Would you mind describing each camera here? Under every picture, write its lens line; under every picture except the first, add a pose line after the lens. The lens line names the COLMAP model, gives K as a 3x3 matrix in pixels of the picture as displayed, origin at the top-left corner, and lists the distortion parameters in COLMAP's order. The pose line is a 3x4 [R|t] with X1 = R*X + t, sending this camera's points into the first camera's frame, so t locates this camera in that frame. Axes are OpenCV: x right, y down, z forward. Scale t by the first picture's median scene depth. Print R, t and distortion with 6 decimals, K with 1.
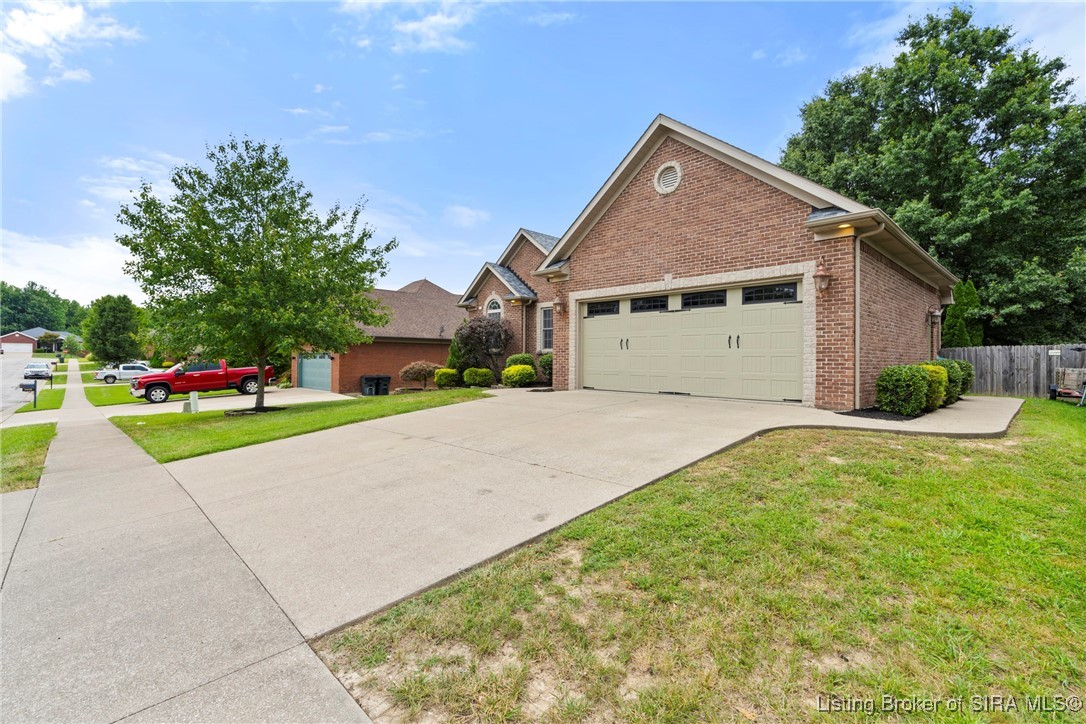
lens RADIAL K [[488.8, 0, 543.0], [0, 488.8, 362.0], [0, 0, 1]] dist [-0.003035, 0.000559]
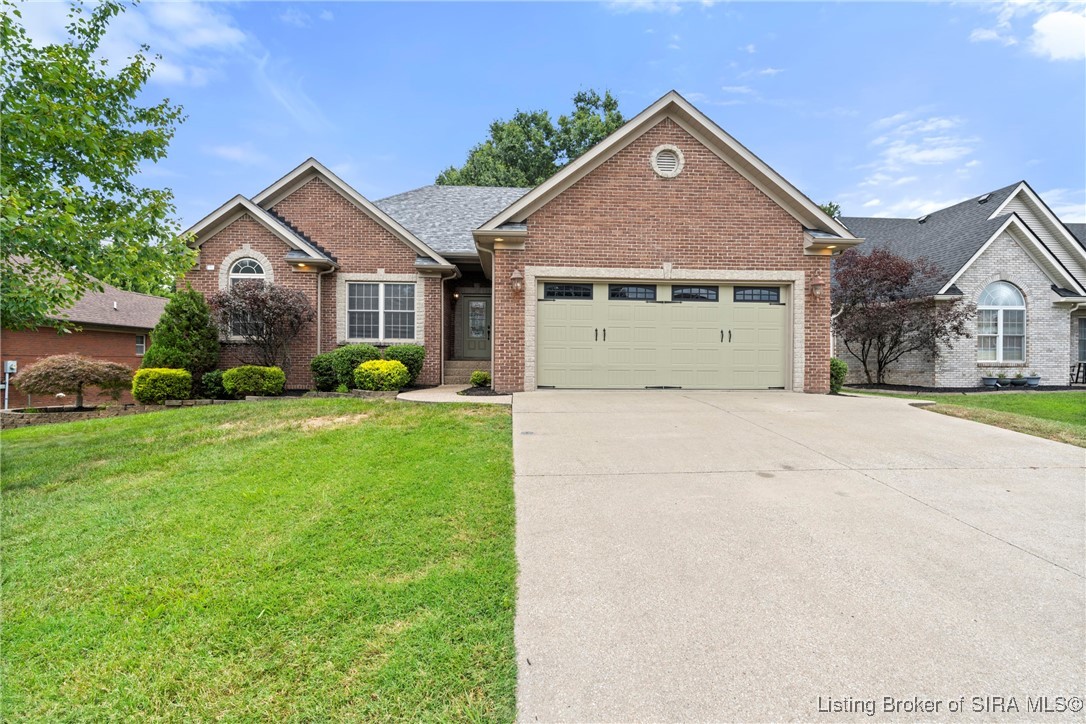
lens RADIAL K [[488.8, 0, 543.0], [0, 488.8, 362.0], [0, 0, 1]] dist [-0.003035, 0.000559]
pose [[0.646409, -0.005406, 0.762972, -0.572963], [0.001857, 0.999983, 0.005512, 0.007092], [-0.762989, -0.002146, 0.646408, 0.520921]]
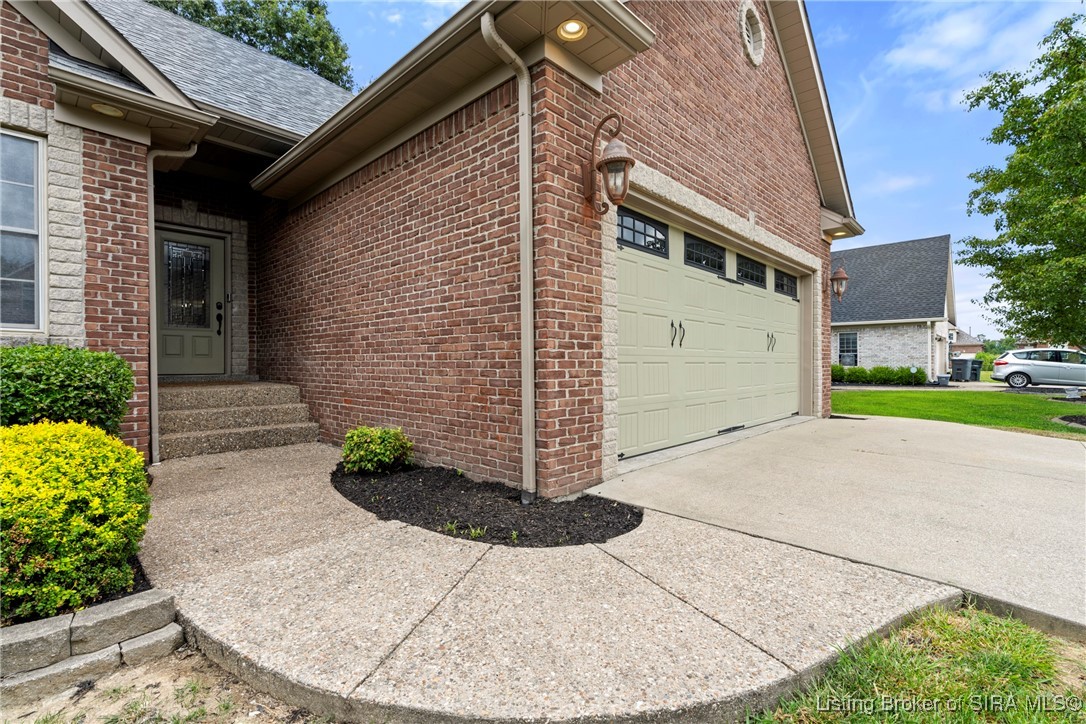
lens RADIAL K [[488.8, 0, 543.0], [0, 488.8, 362.0], [0, 0, 1]] dist [-0.003035, 0.000559]
pose [[-0.047628, -0.007426, 0.998838, -0.253500], [0.004263, 0.999962, 0.007637, -0.016189], [-0.998856, 0.004622, -0.047594, 1.150108]]
